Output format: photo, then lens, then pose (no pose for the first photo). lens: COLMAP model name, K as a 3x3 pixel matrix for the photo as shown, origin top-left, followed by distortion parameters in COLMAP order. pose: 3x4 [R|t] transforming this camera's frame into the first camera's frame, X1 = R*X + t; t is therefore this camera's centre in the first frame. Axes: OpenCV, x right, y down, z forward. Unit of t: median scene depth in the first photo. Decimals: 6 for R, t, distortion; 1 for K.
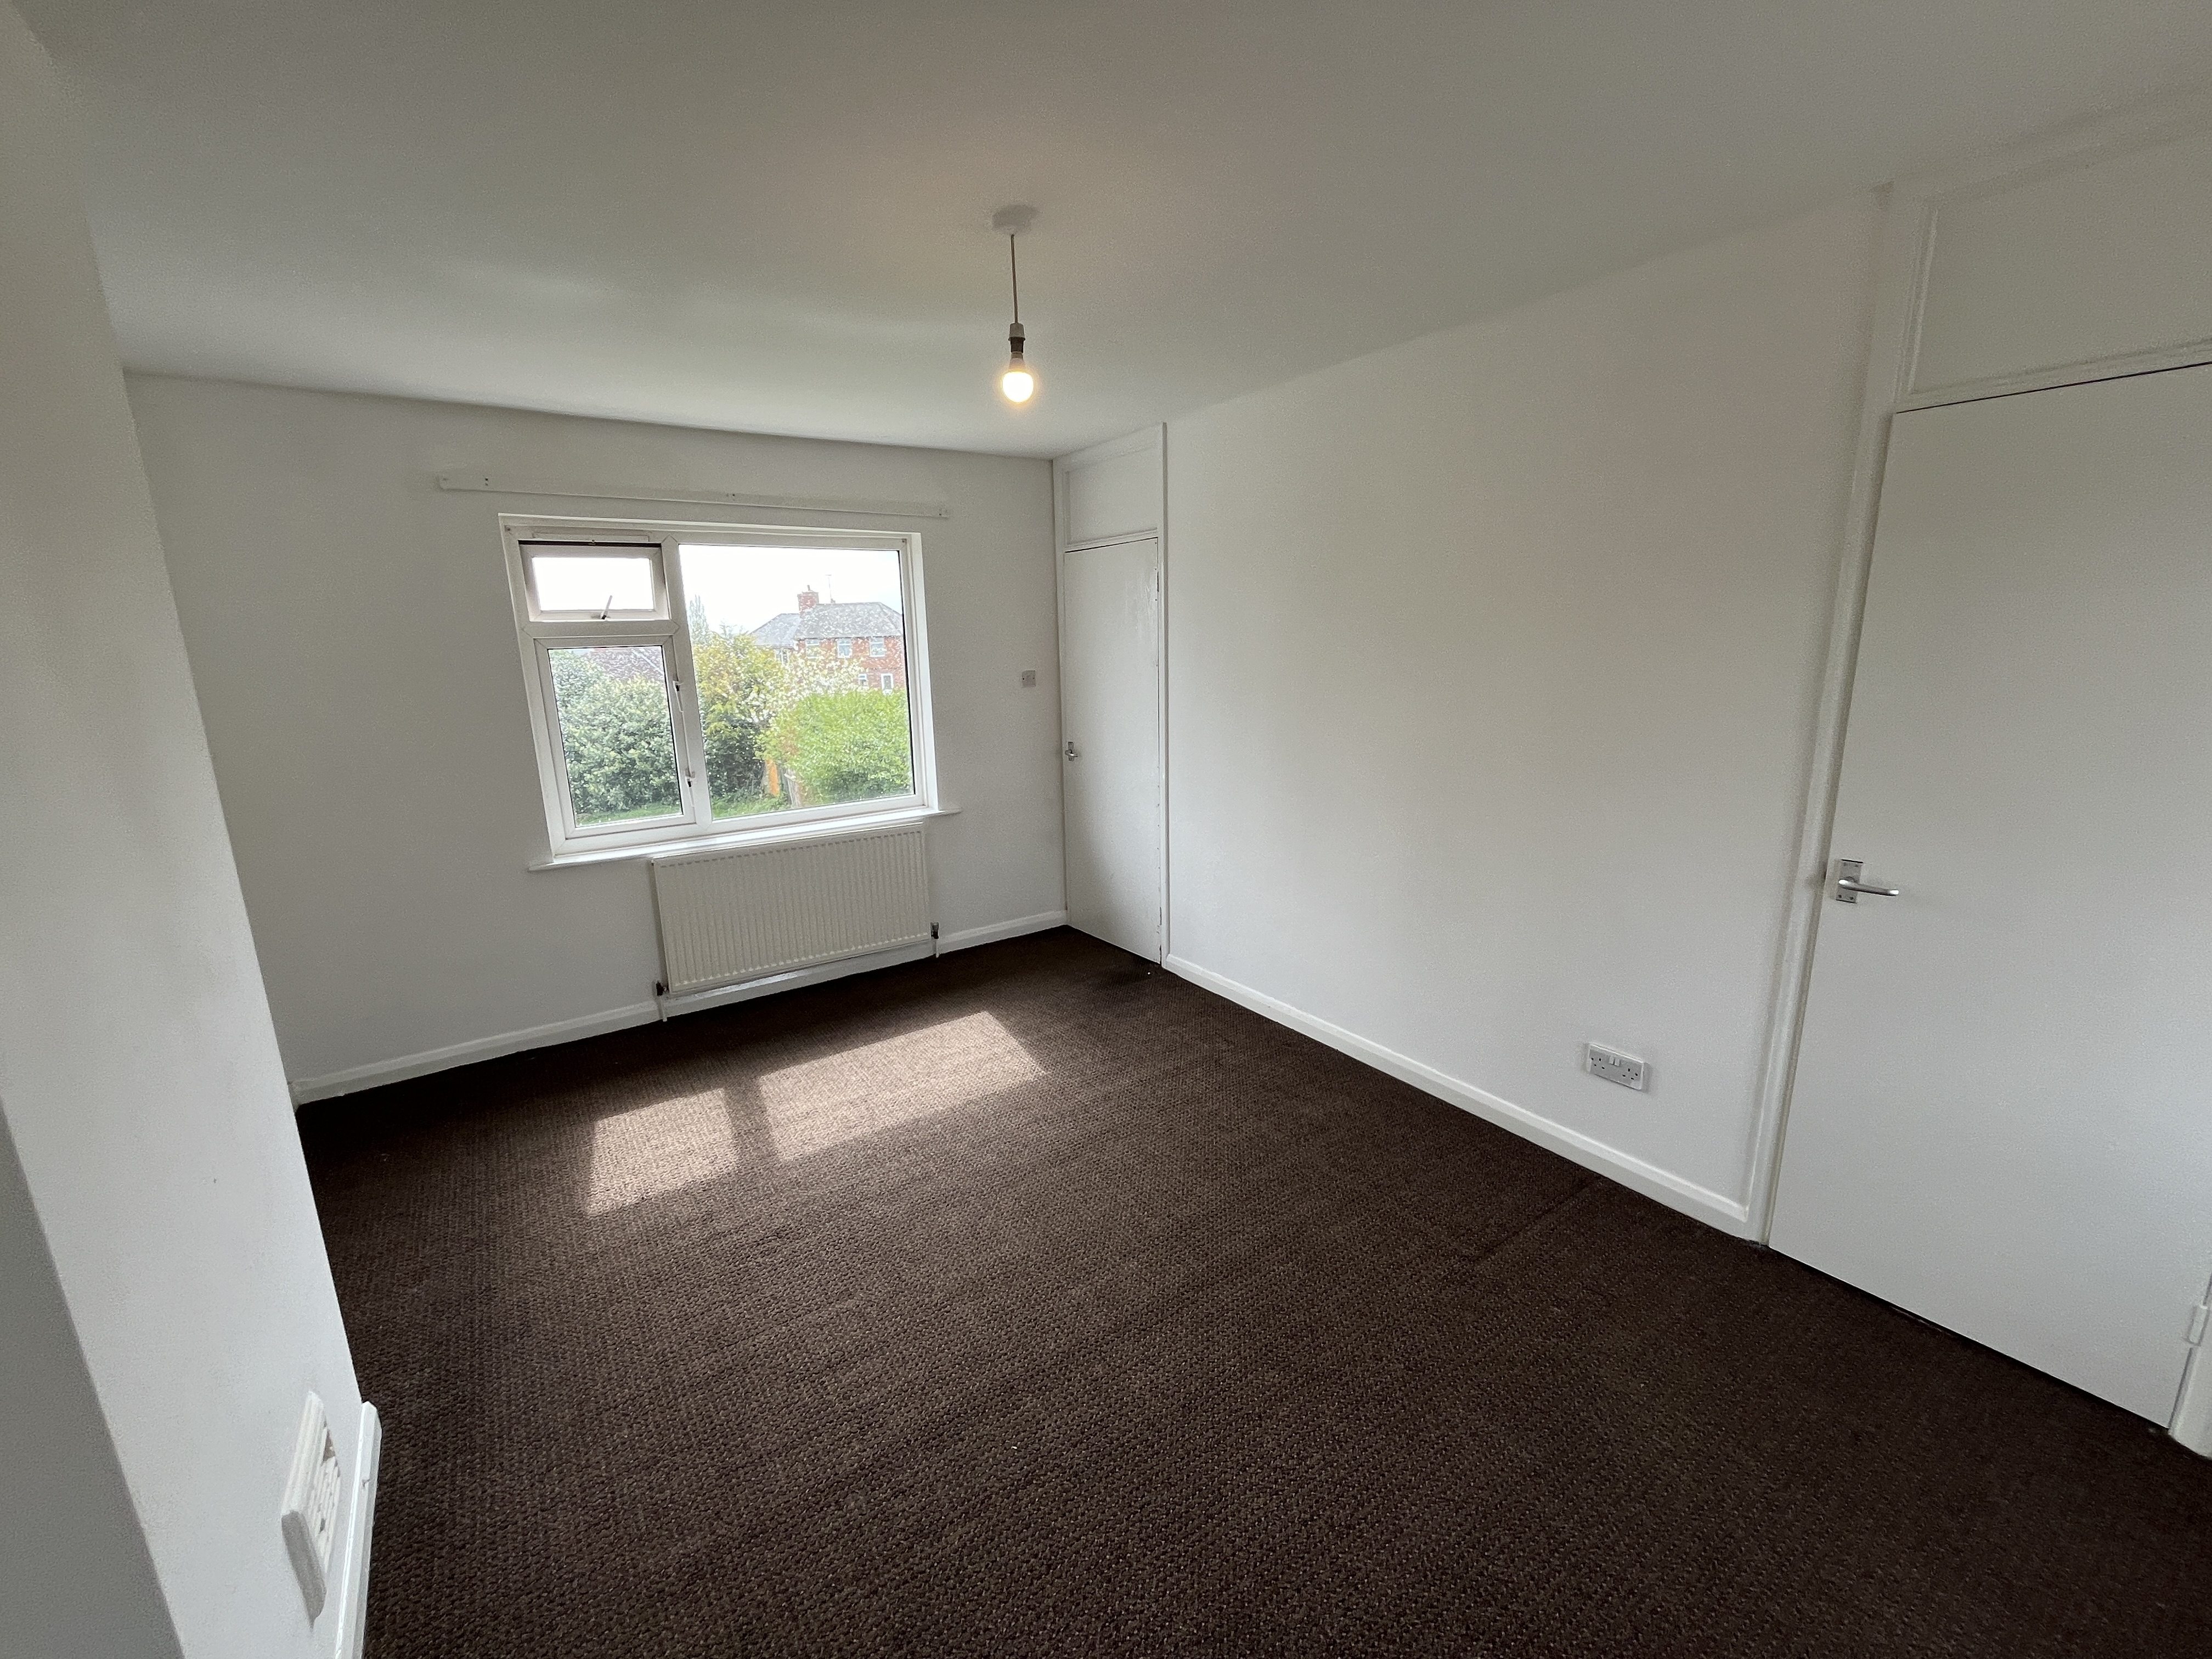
lens RADIAL K [[892.3, 0, 1096.2], [0, 892.3, 829.0], [0, 0, 1]] dist [-0.008186, 0.000119]
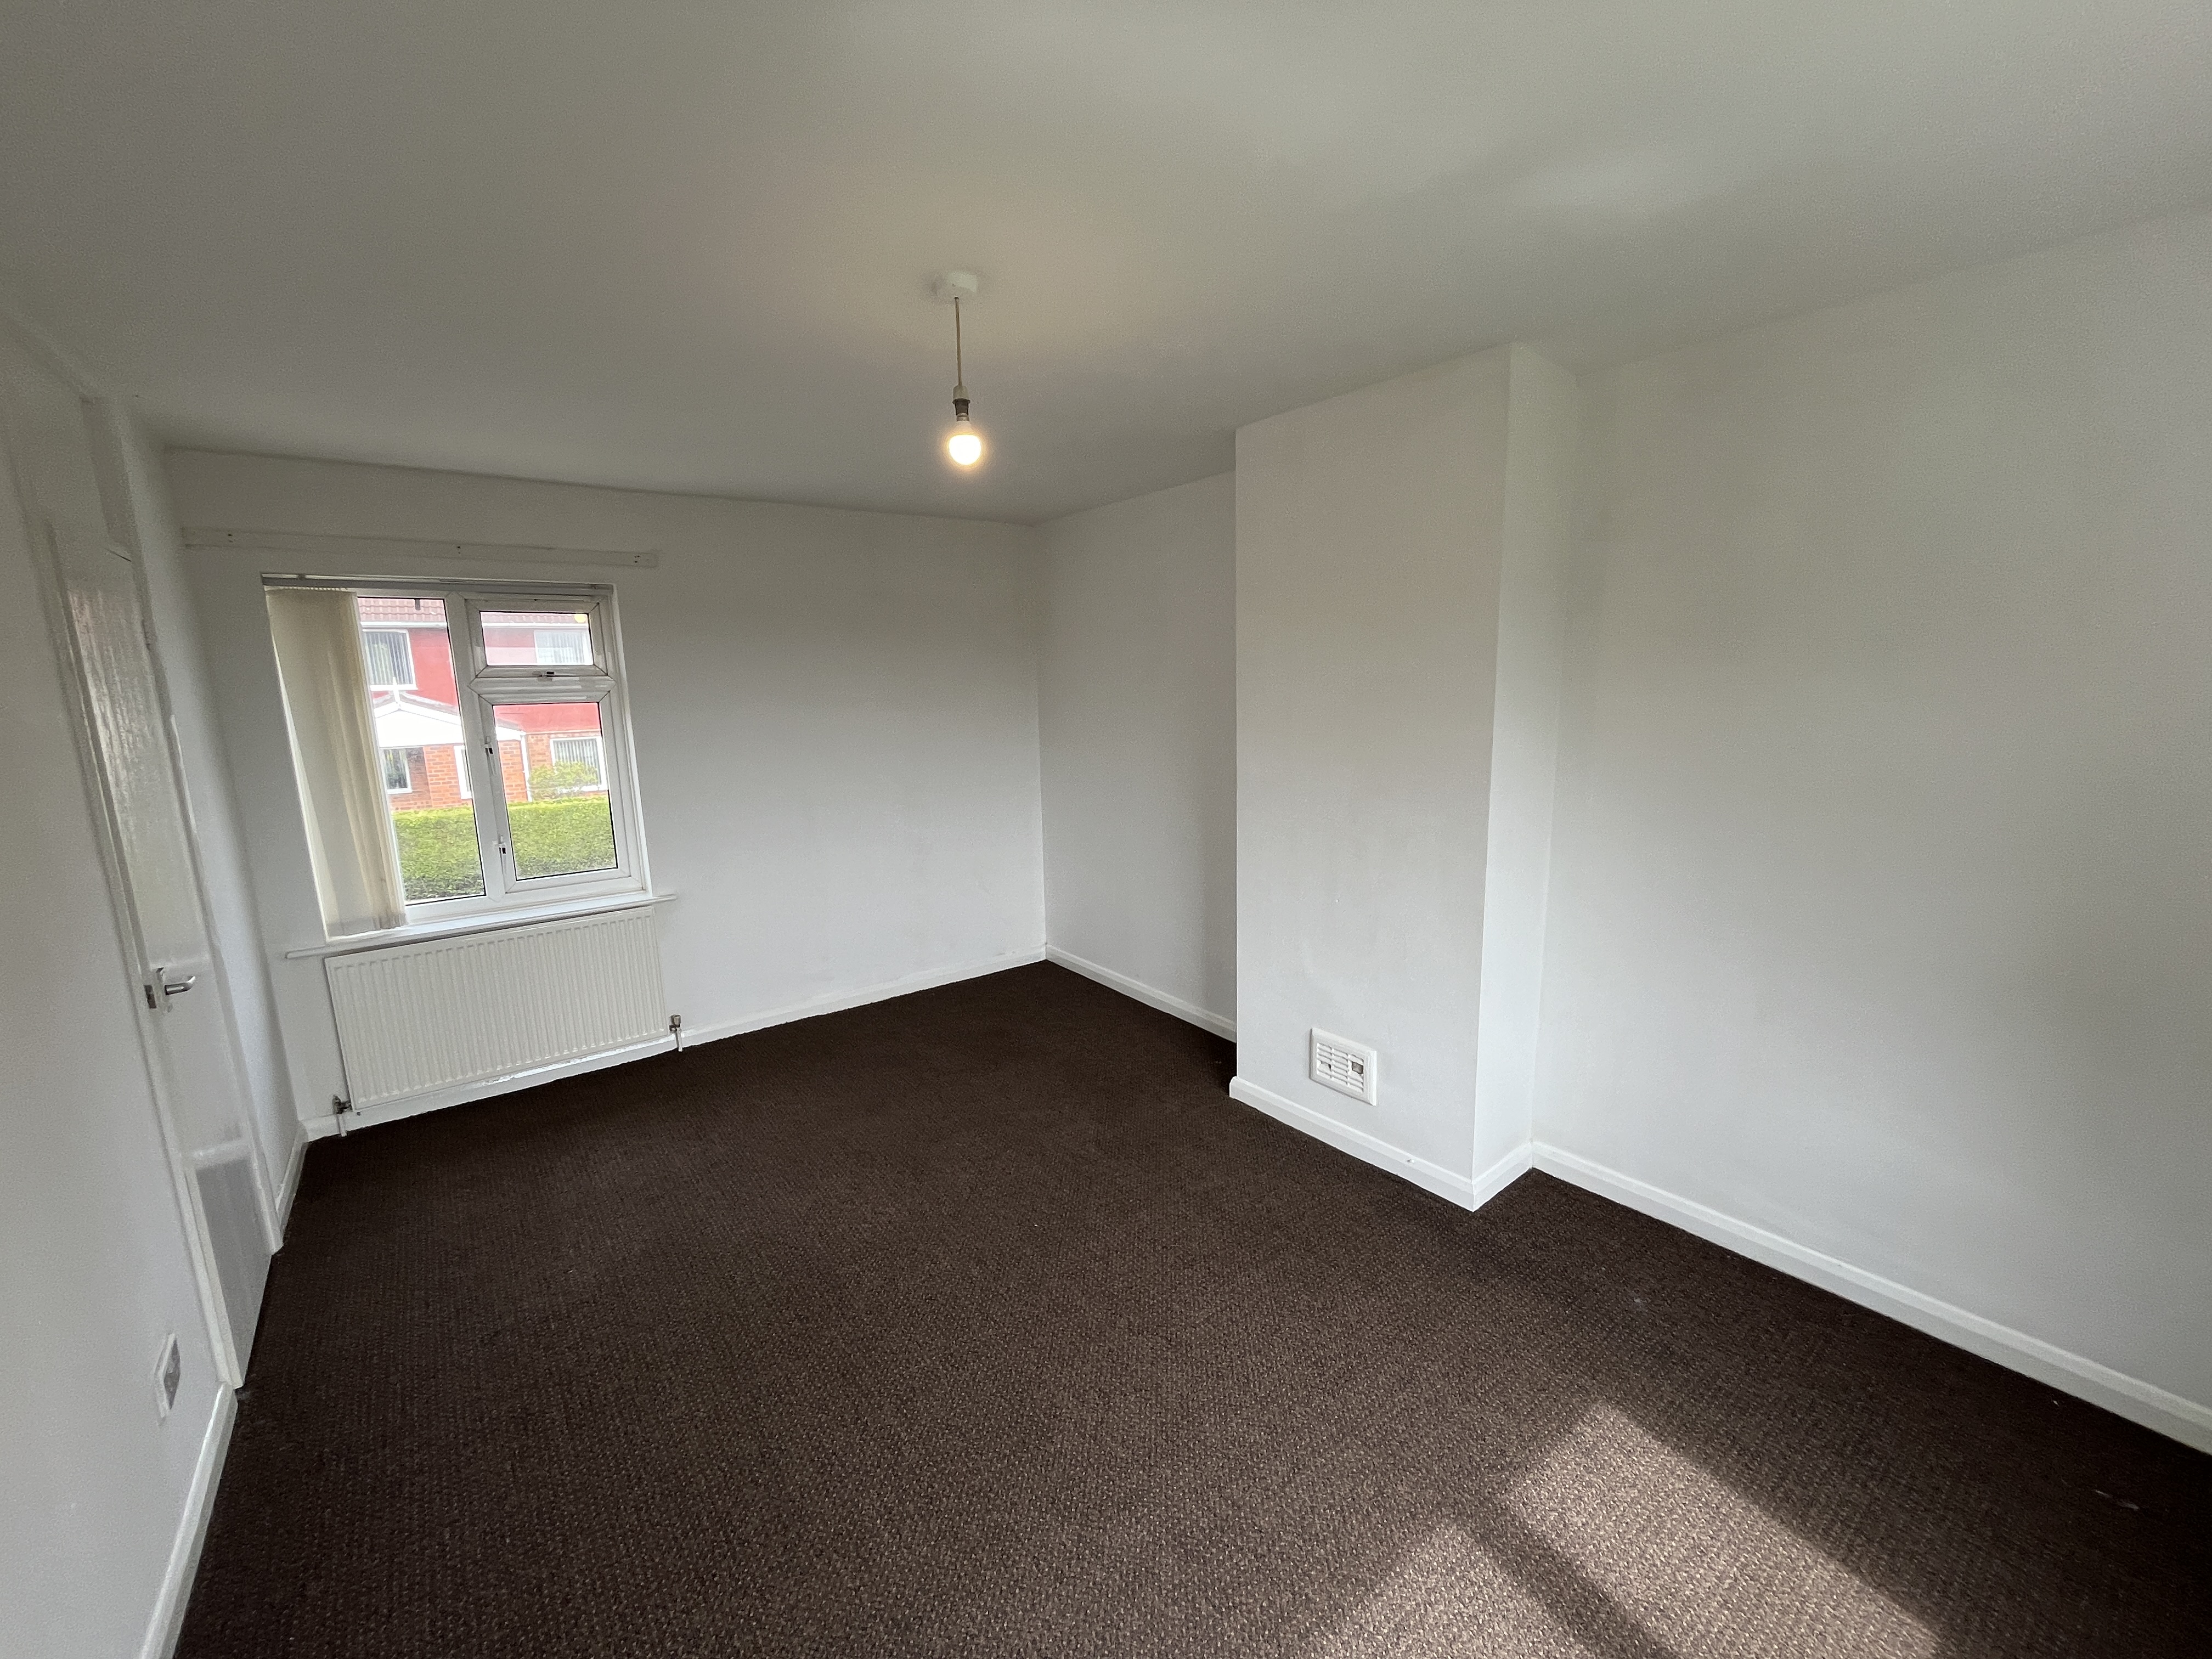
lens RADIAL K [[892.3, 0, 1099.2], [0, 892.3, 825.9], [0, 0, 1]] dist [-0.008186, 0.000119]
pose [[-0.997514, 0.055385, -0.043568, -0.088989], [0.035081, 0.926513, 0.374625, -0.260229], [0.061115, 0.372165, -0.926152, 1.120886]]
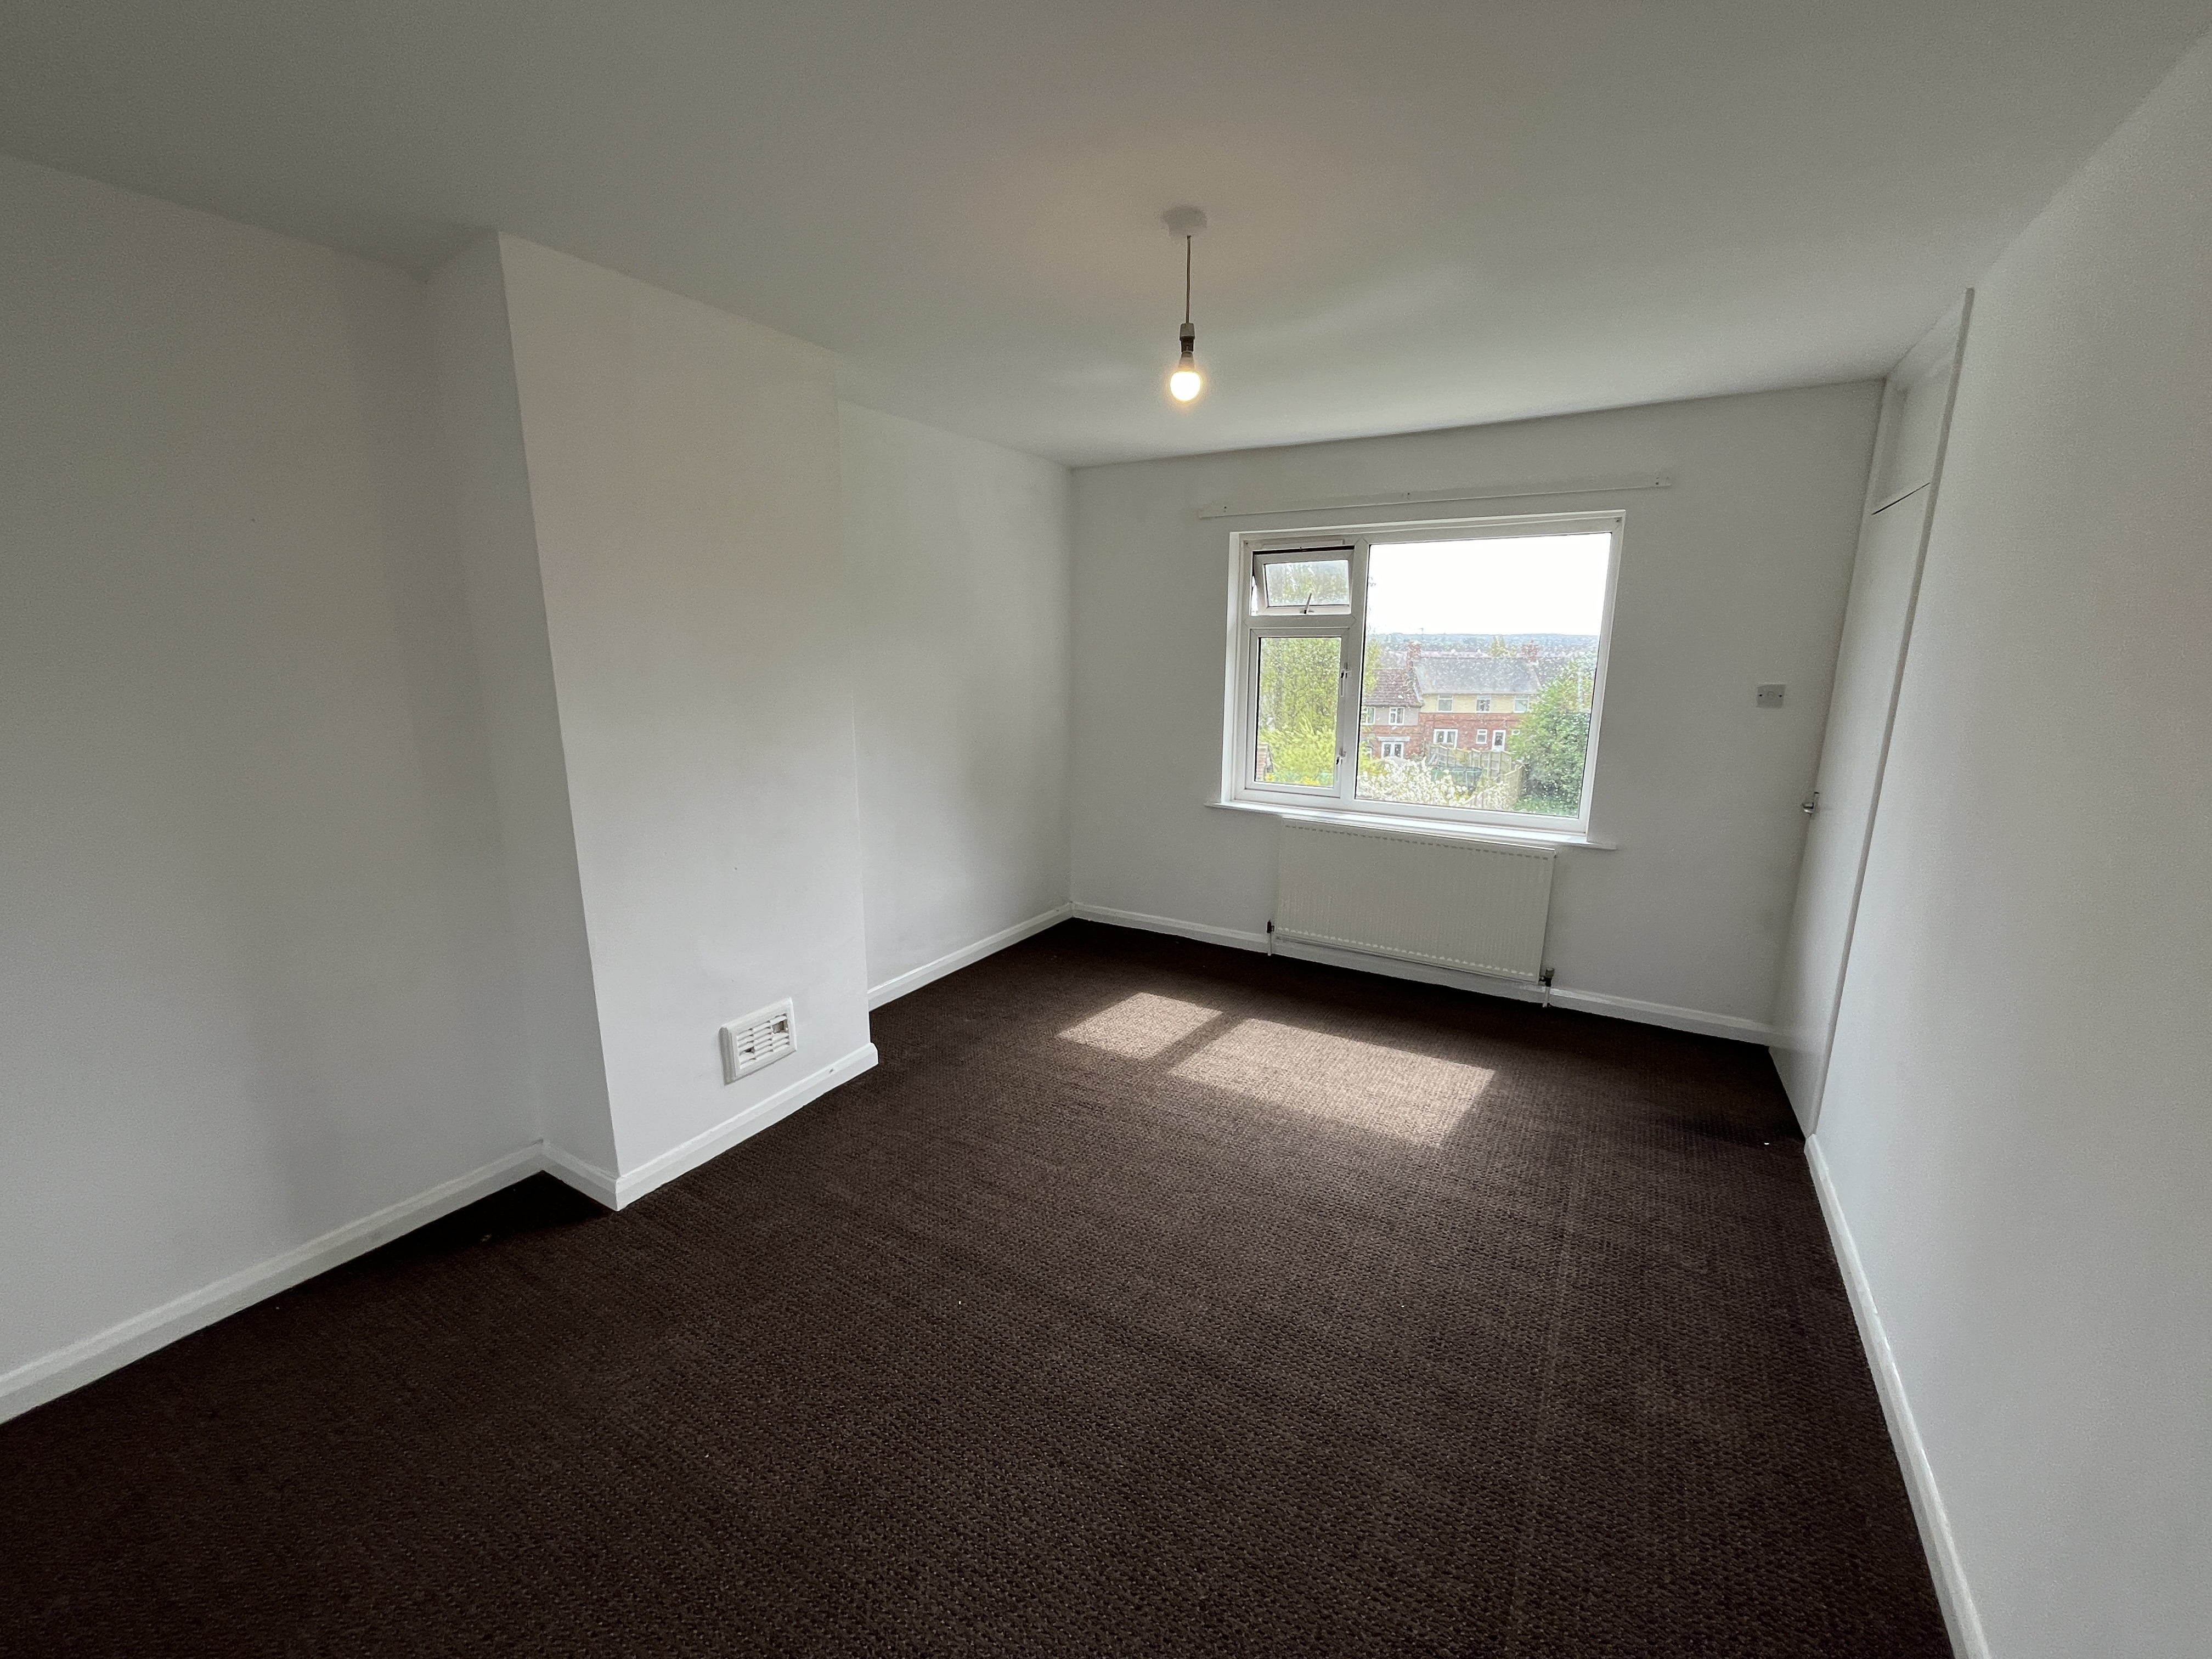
lens RADIAL K [[892.3, 0, 1107.8], [0, 892.3, 830.4], [0, 0, 1]] dist [-0.008186, 0.000119]
pose [[0.419058, 0.212926, -0.882640, 0.480209], [-0.204565, 0.969261, 0.136700, -0.068802], [0.884615, 0.123272, 0.449734, 0.288312]]
